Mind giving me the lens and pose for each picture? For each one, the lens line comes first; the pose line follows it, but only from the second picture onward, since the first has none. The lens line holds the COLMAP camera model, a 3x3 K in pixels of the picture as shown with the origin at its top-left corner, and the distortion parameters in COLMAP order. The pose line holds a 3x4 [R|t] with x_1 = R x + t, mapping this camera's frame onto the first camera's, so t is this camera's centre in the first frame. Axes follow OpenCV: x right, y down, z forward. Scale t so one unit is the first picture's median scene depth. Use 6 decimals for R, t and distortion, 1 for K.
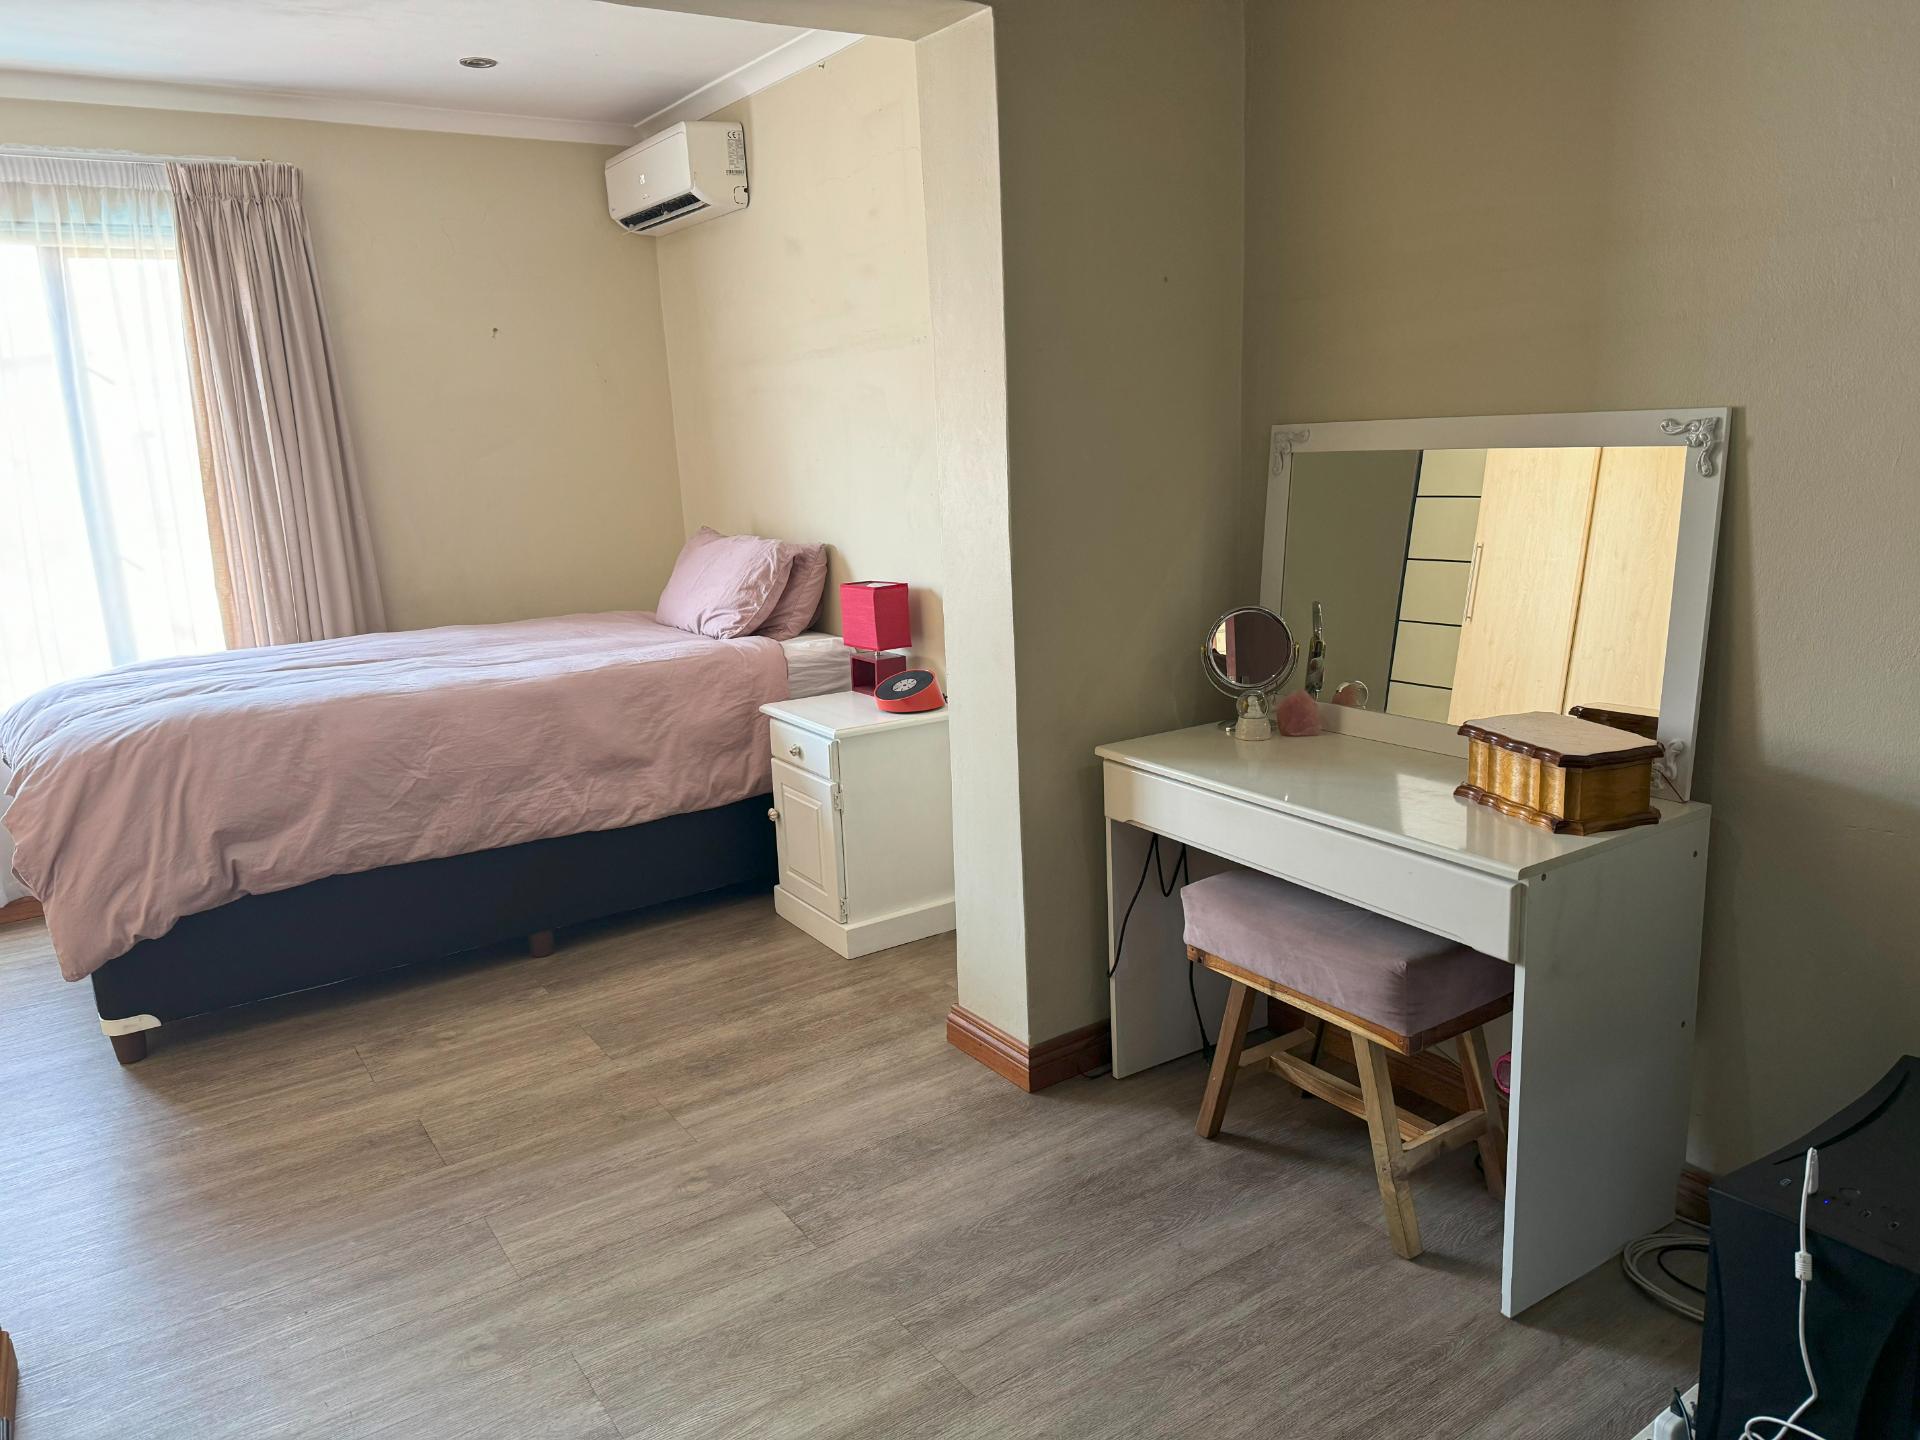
lens RADIAL K [[1358.7, 0, 969.1], [0, 1358.7, 712.7], [0, 0, 1]] dist [0.059073, -0.063232]
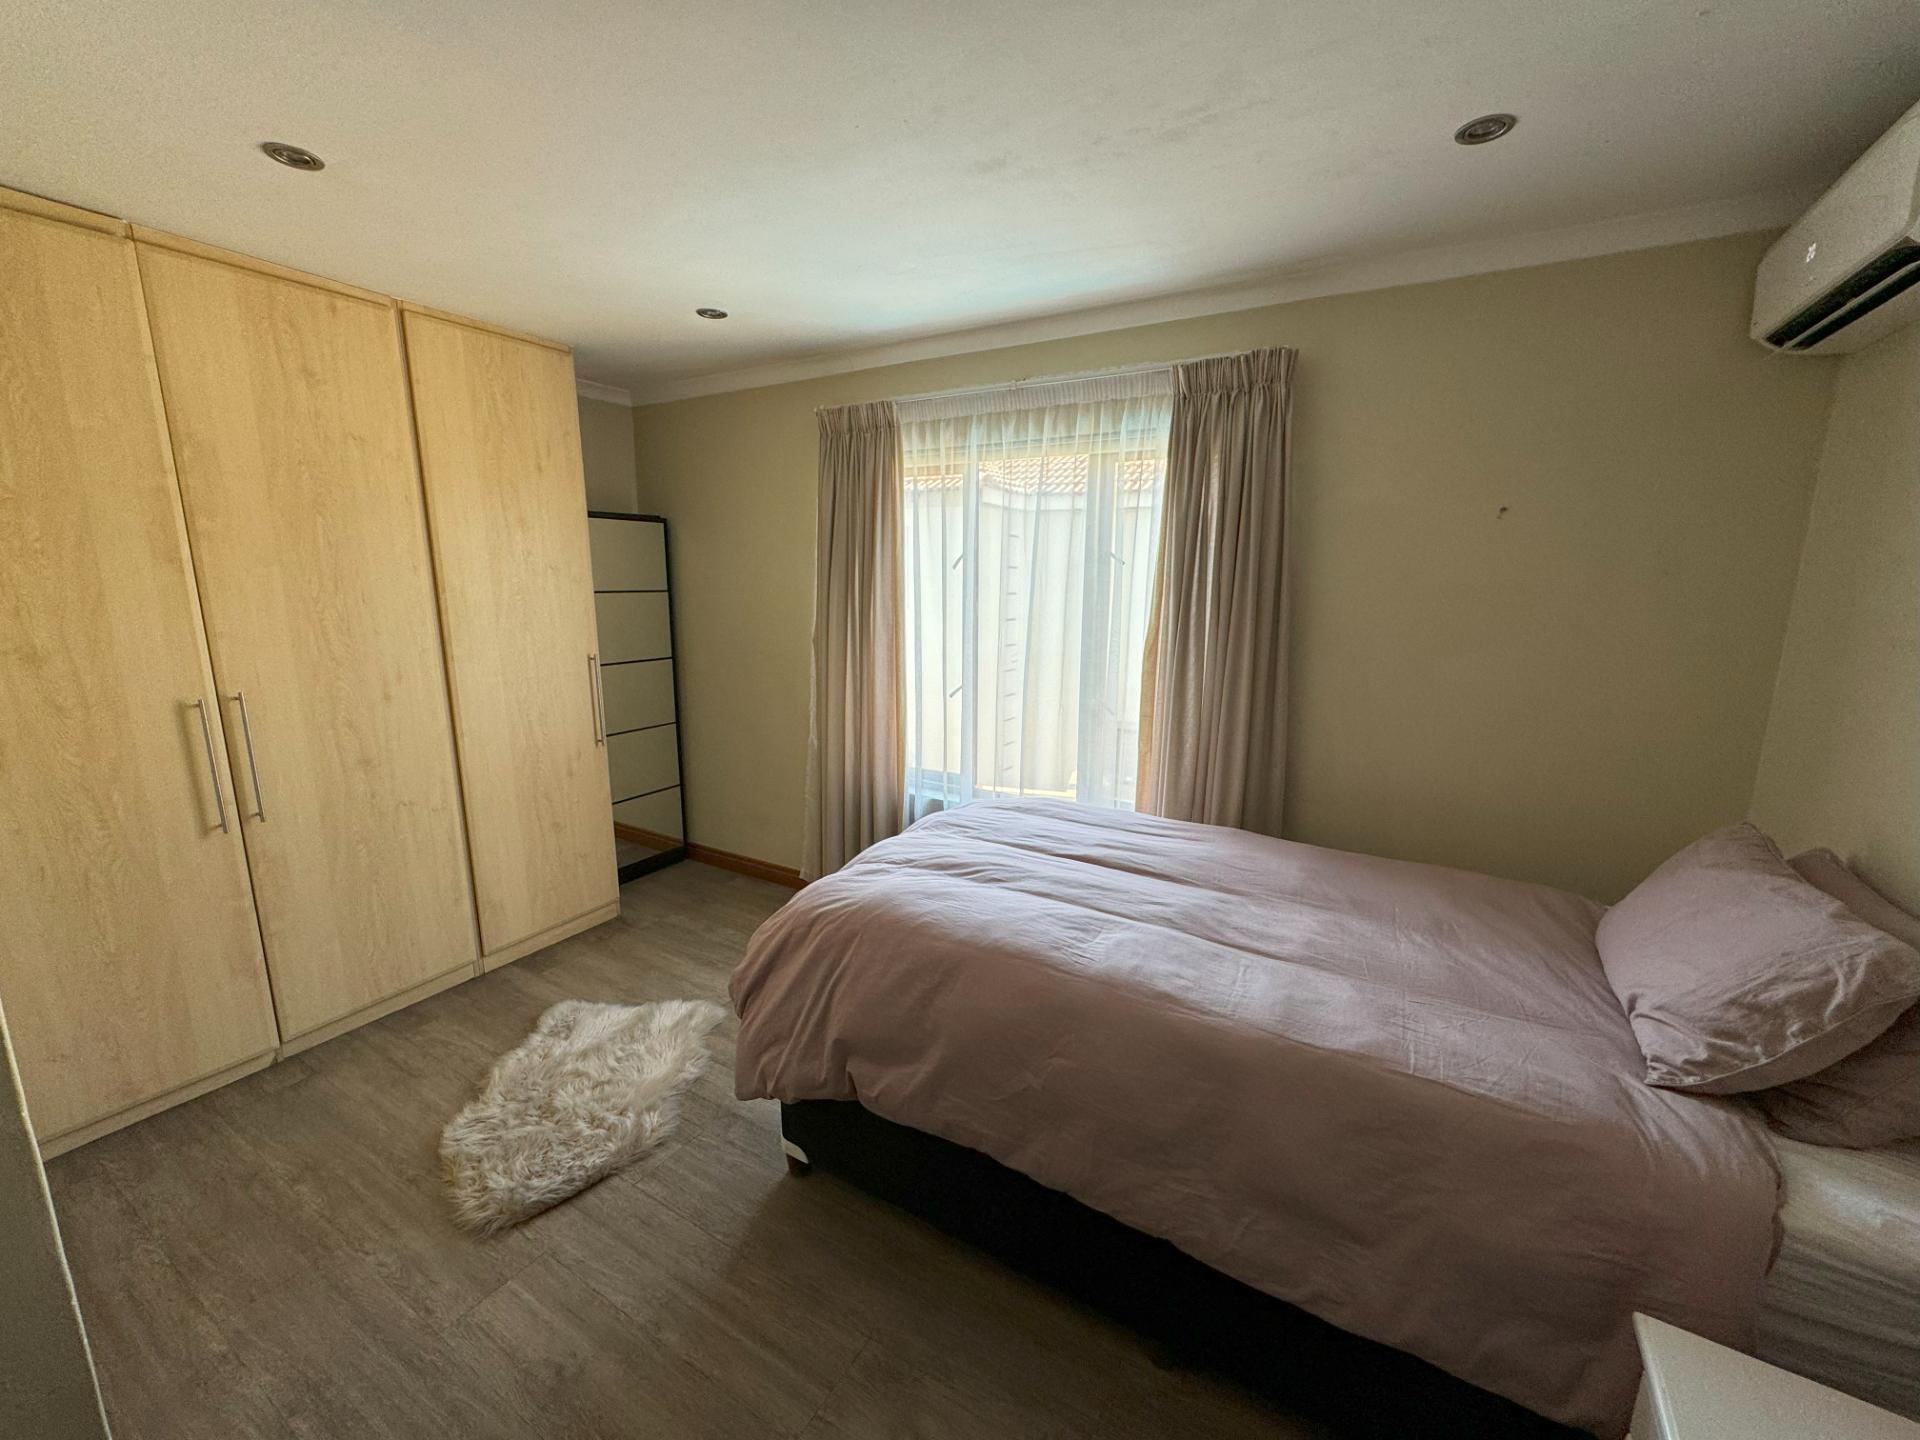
lens RADIAL K [[773.2, 0, 958.8], [0, 773.2, 722.0], [0, 0, 1]] dist [0.002078, 0.001119]
pose [[0.424909, 0.214578, -0.879437, -0.059088], [-0.219922, 0.966863, 0.129652, -0.170133], [0.878116, 0.138317, 0.458019, 0.610518]]
